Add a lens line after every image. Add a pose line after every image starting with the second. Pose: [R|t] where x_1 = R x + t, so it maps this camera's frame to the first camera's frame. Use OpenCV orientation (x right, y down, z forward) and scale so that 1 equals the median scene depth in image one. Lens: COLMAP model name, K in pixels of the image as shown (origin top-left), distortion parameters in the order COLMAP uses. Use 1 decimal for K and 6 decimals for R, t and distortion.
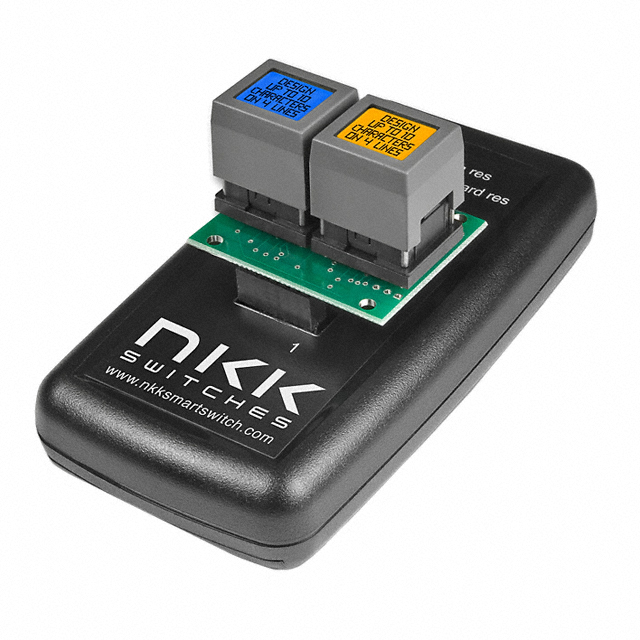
lens RADIAL K [[1826.0, 0, 320.0], [0, 1826.0, 320.0], [0, 0, 1]] dist [0.067676, -0.678164]
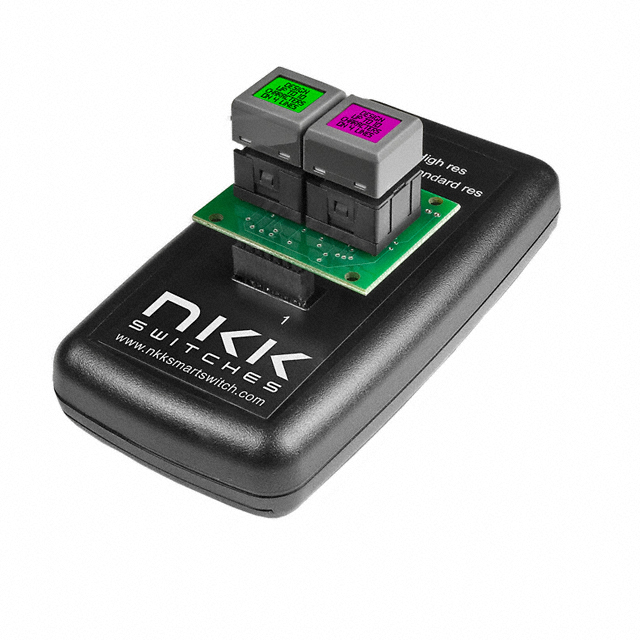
lens RADIAL K [[1956.5, 0, 320.0], [0, 1956.5, 320.0], [0, 0, 1]] dist [-0.084625, -0.937653]
pose [[0.999768, 0.019857, 0.008401, -0.002797], [-0.019787, 0.999770, -0.008284, 0.024555], [-0.008563, 0.008116, 0.999930, -0.196487]]
